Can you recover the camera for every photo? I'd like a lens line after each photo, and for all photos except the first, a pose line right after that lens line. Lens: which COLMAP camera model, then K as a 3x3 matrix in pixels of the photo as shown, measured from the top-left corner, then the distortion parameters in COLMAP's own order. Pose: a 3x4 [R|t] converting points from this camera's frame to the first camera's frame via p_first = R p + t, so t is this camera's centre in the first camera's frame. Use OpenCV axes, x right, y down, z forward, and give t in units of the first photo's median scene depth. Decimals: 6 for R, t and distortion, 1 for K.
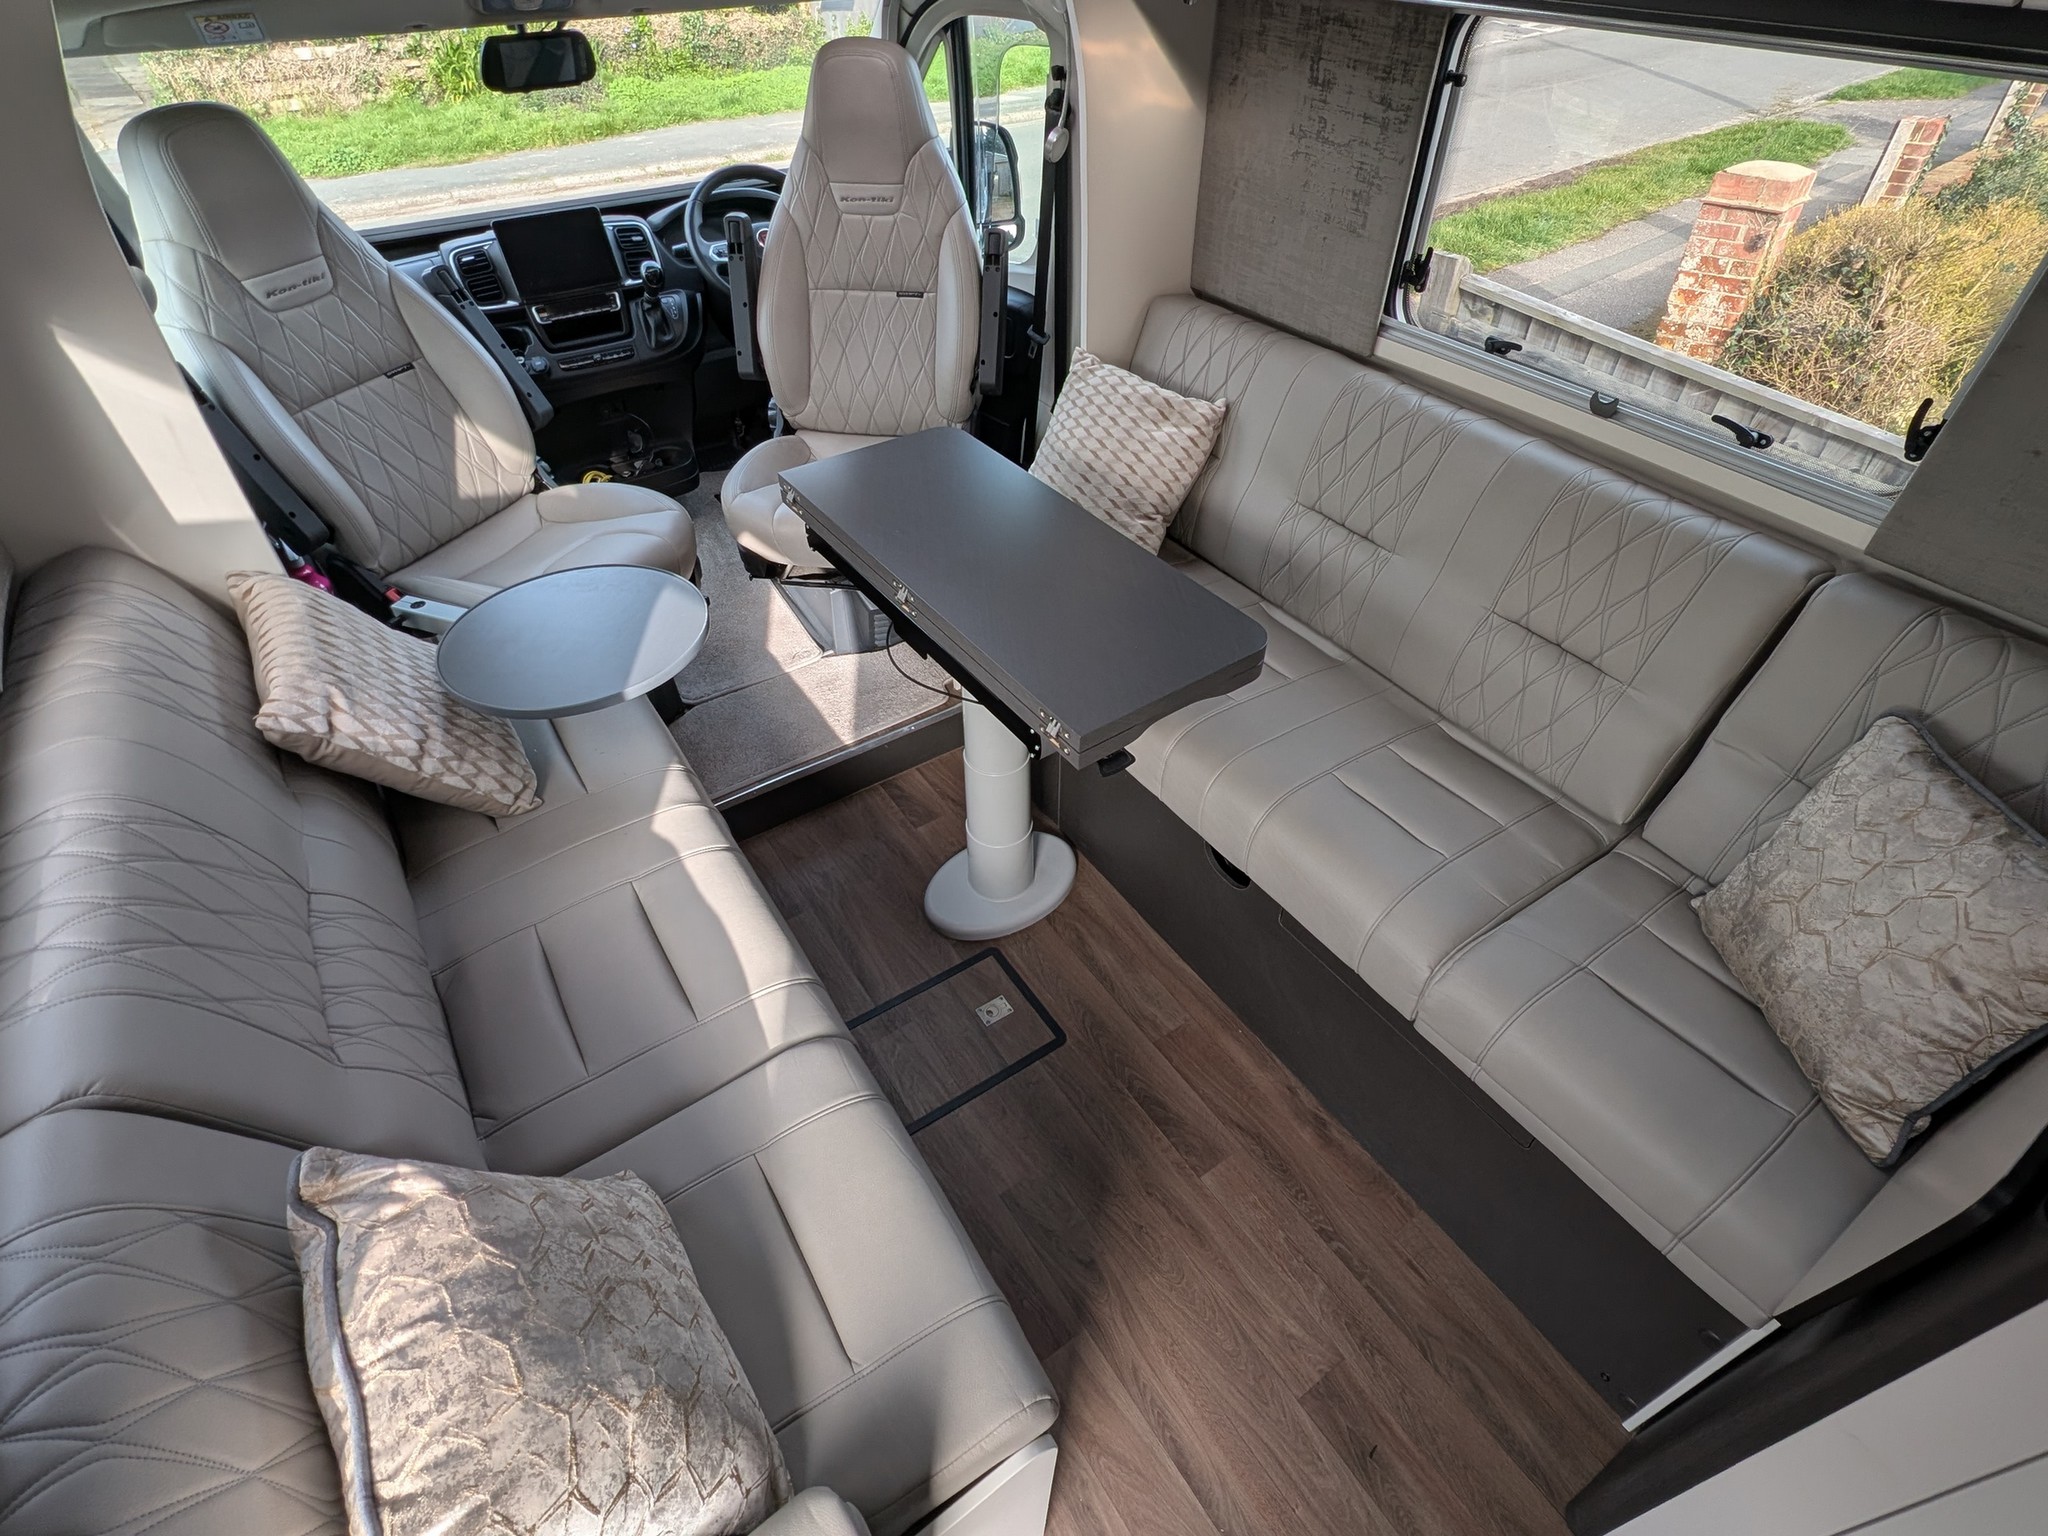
lens RADIAL K [[999.8, 0, 1028.8], [0, 999.8, 766.2], [0, 0, 1]] dist [0.000594, -0.000259]
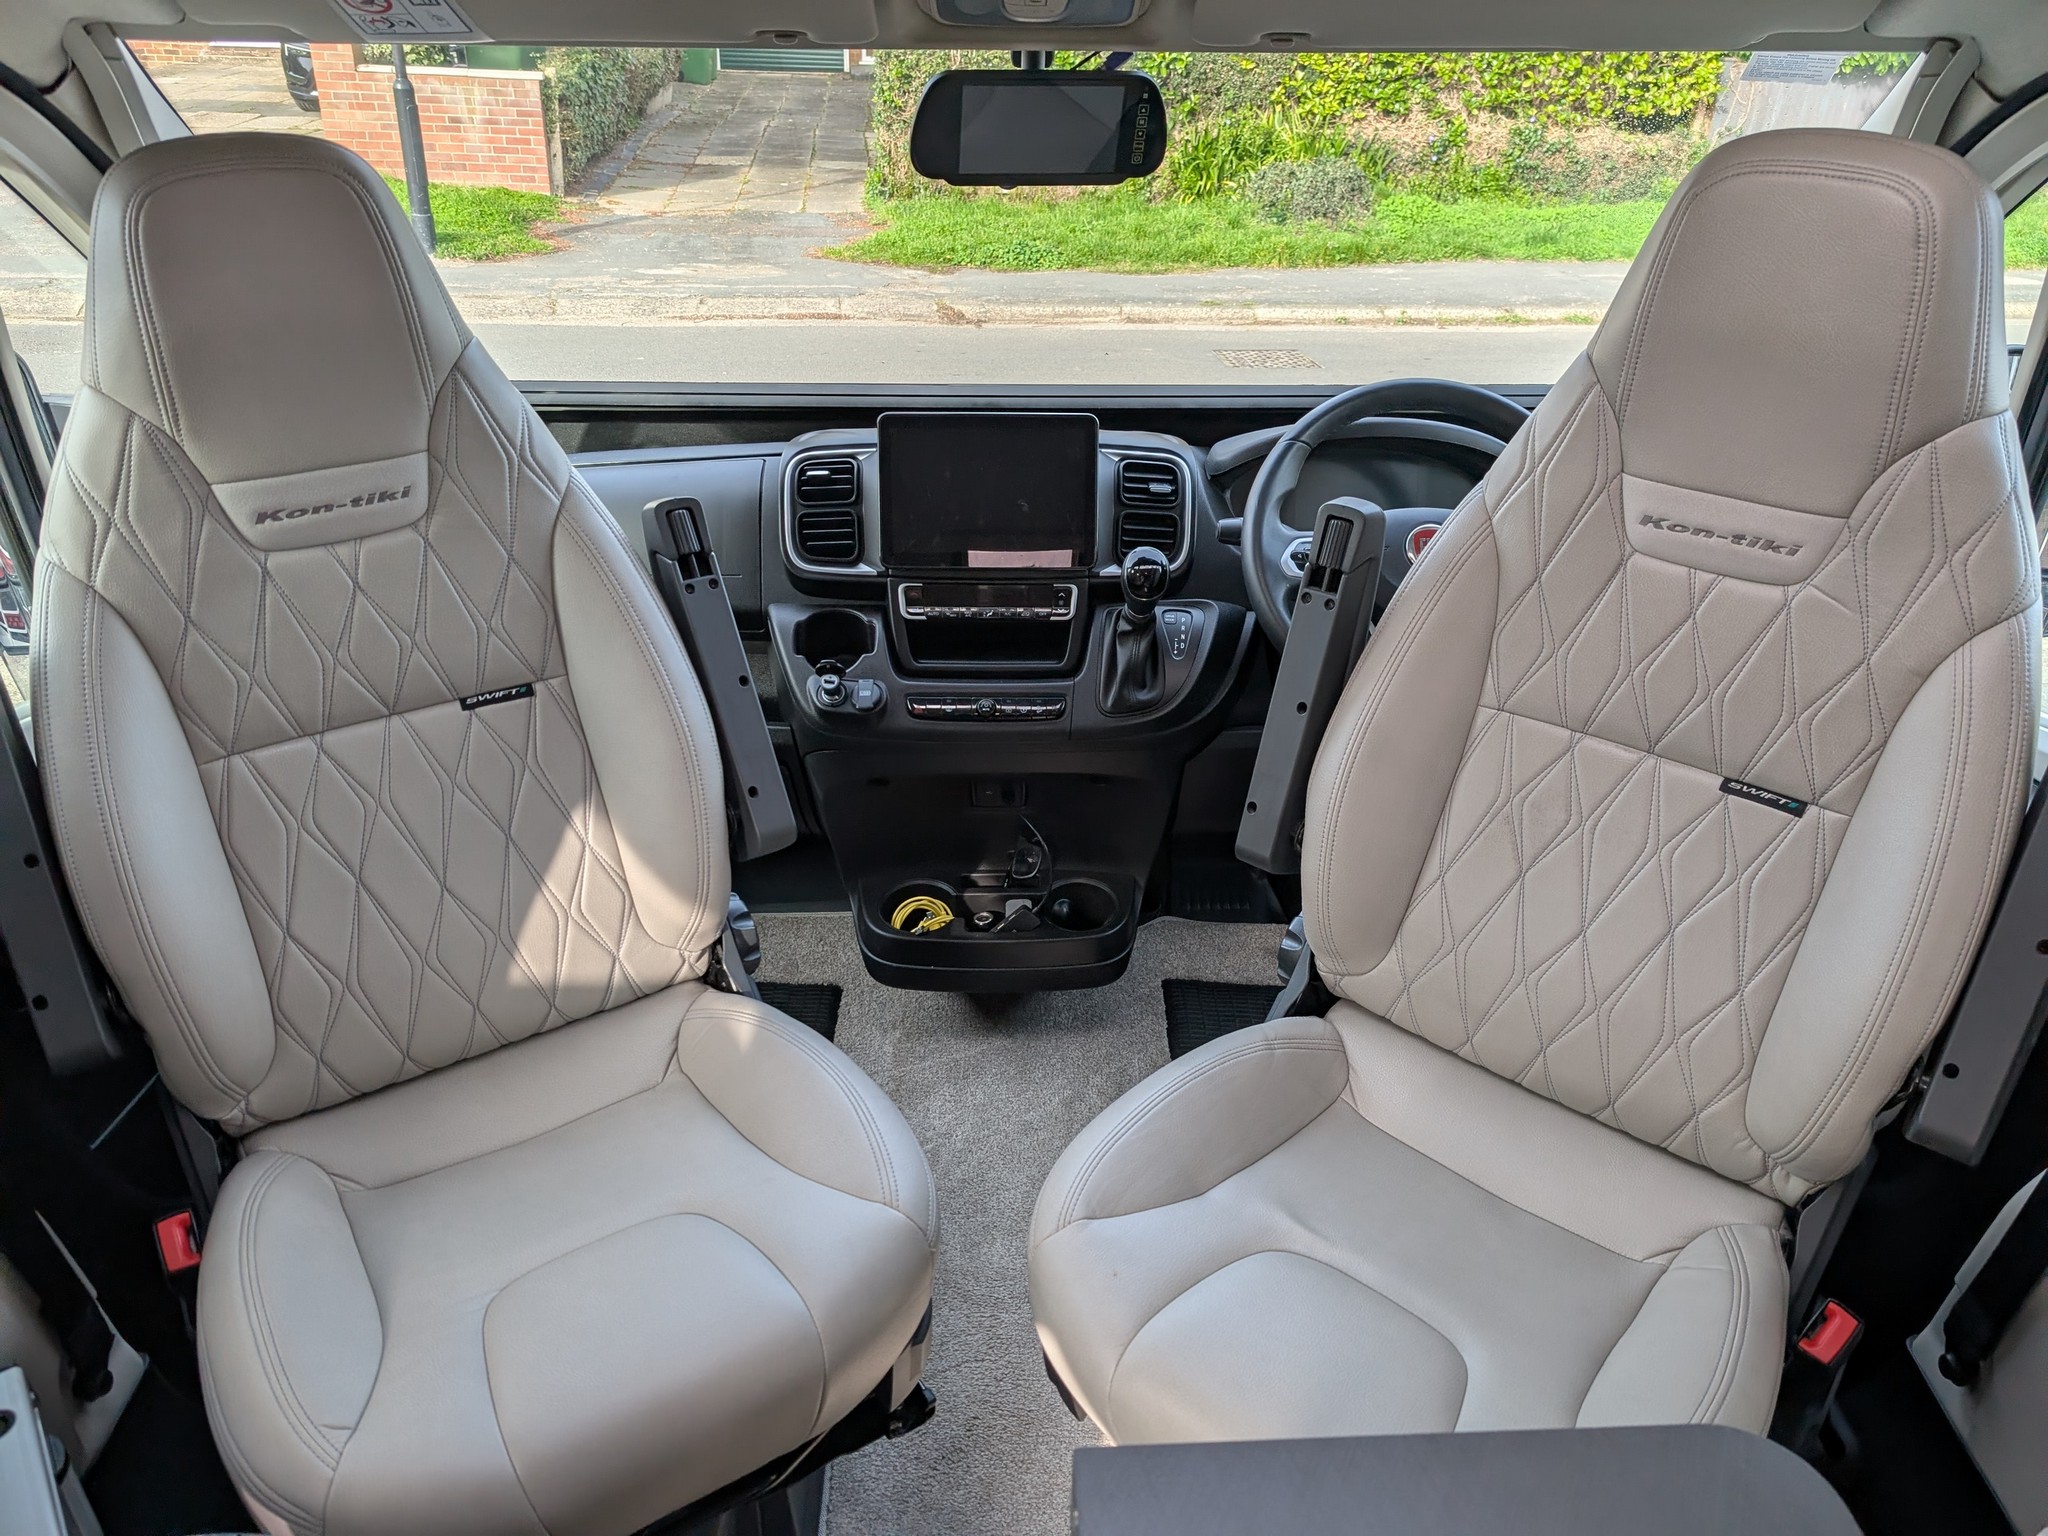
lens RADIAL K [[1457.9, 0, 1043.4], [0, 1457.9, 772.1], [0, 0, 1]] dist [0.011680, -0.008477]
pose [[0.841462, 0.273766, -0.465826, -0.110357], [-0.373471, 0.917724, -0.135287, -0.368949], [0.390462, 0.287811, 0.874474, 0.535657]]
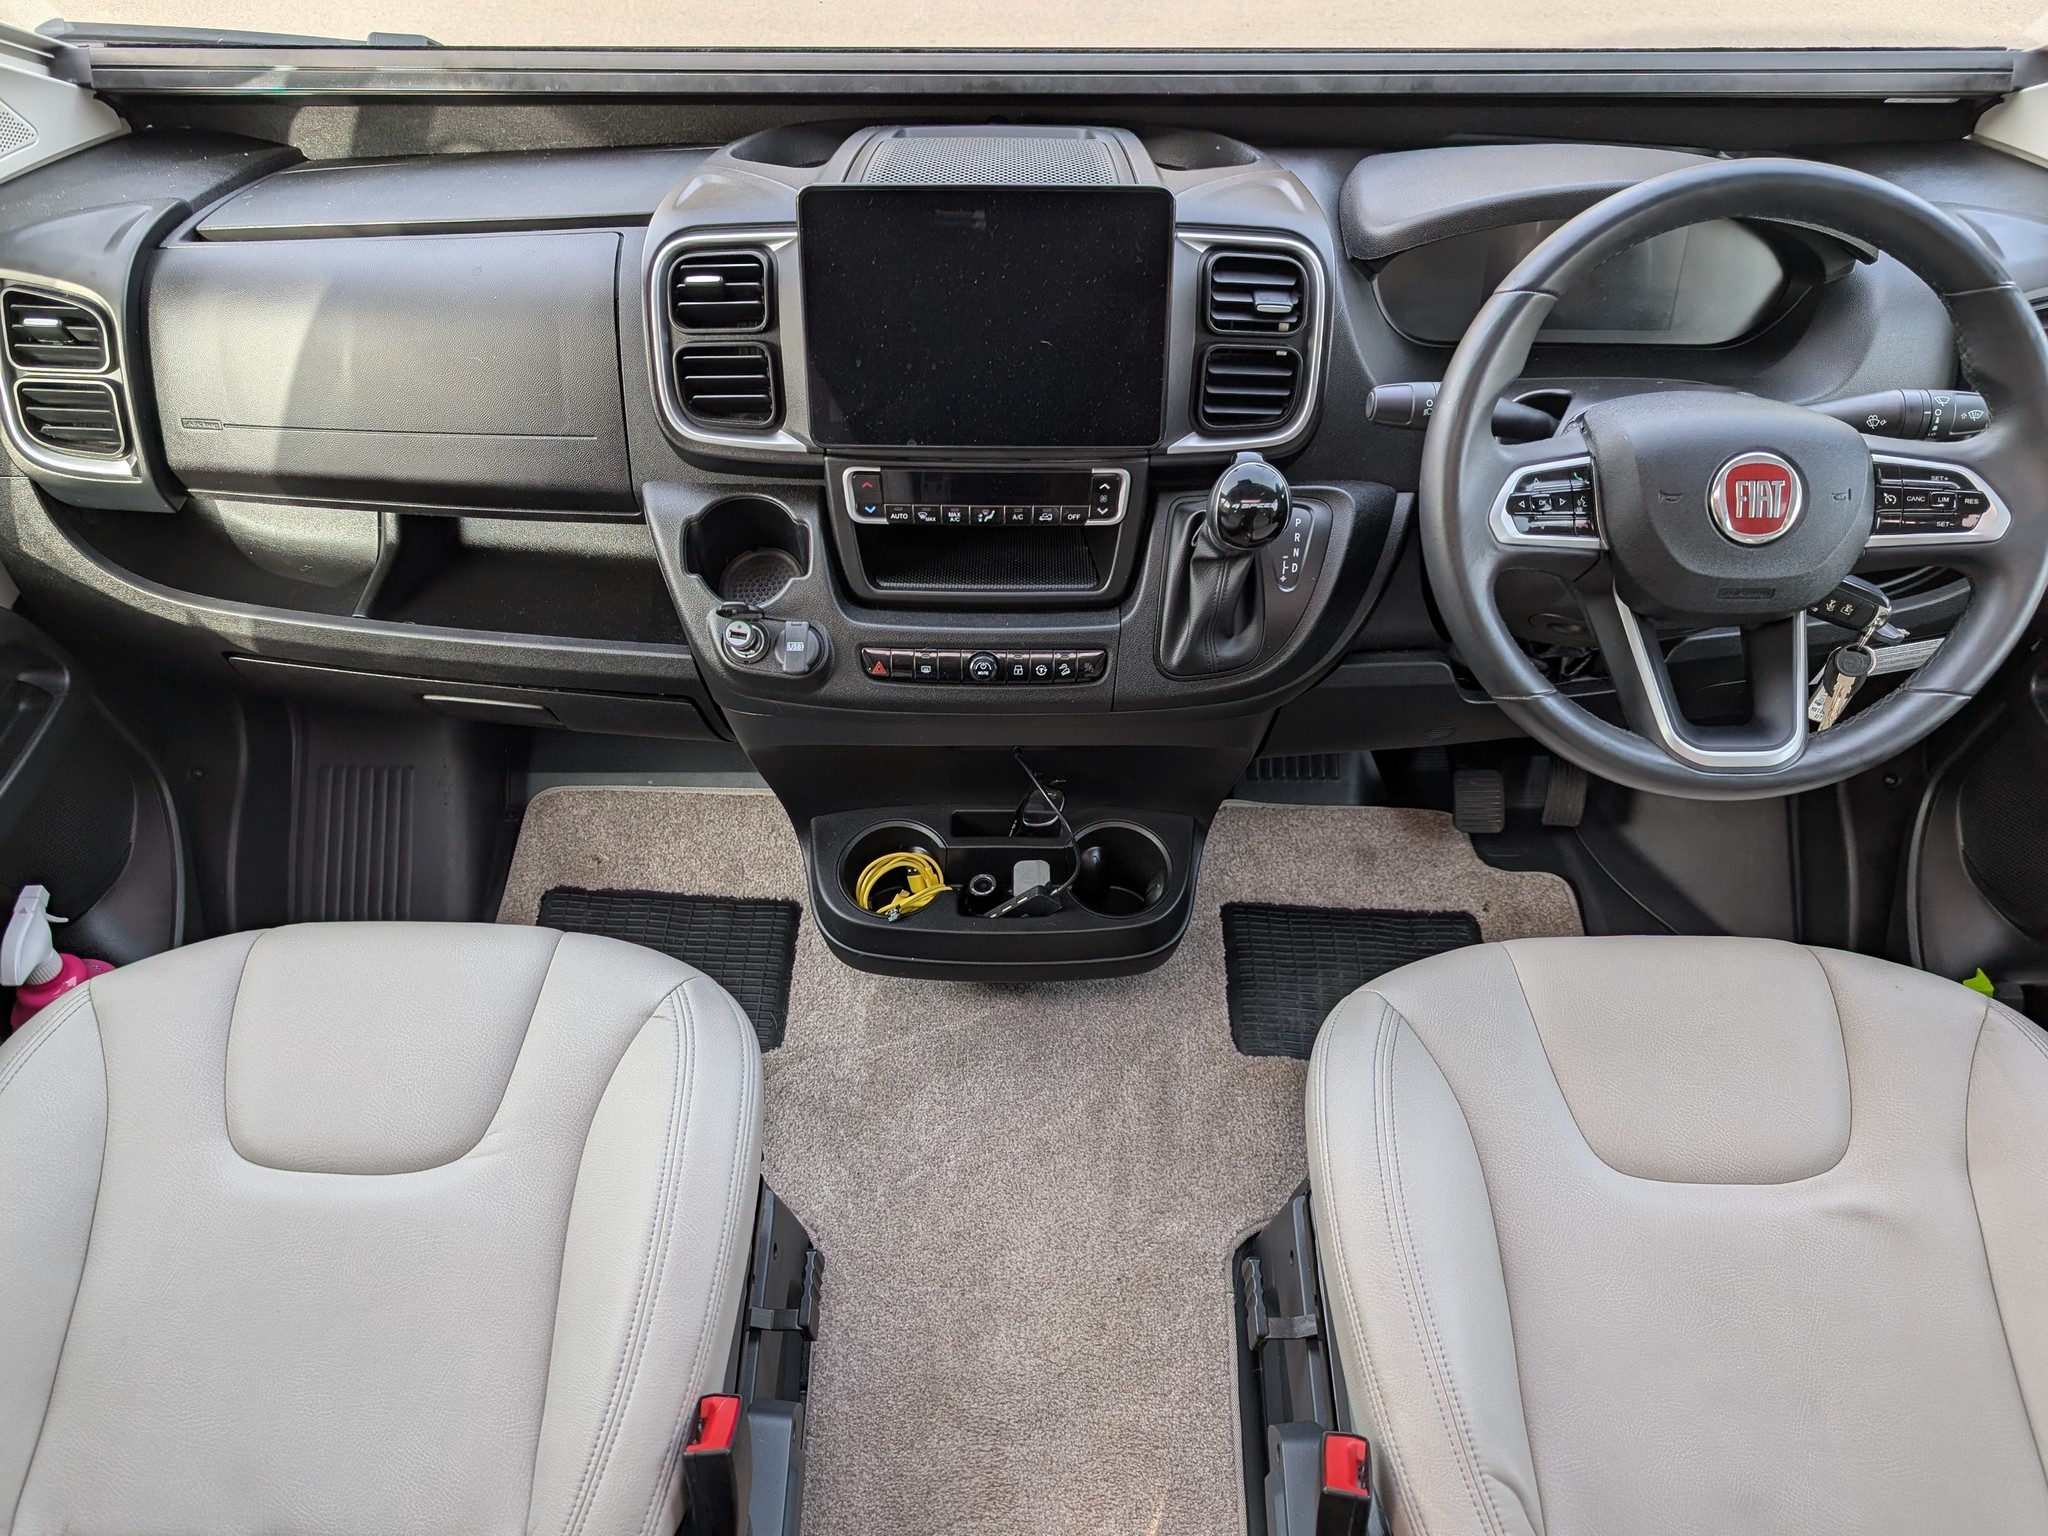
lens RADIAL K [[1486.7, 0, 1015.5], [0, 1486.7, 767.3], [0, 0, 1]] dist [0.066577, -0.134957]
pose [[0.825955, 0.410319, -0.386570, -0.295023], [-0.381184, 0.911706, 0.153270, -0.553807], [0.415328, 0.020760, 0.909435, 0.742762]]
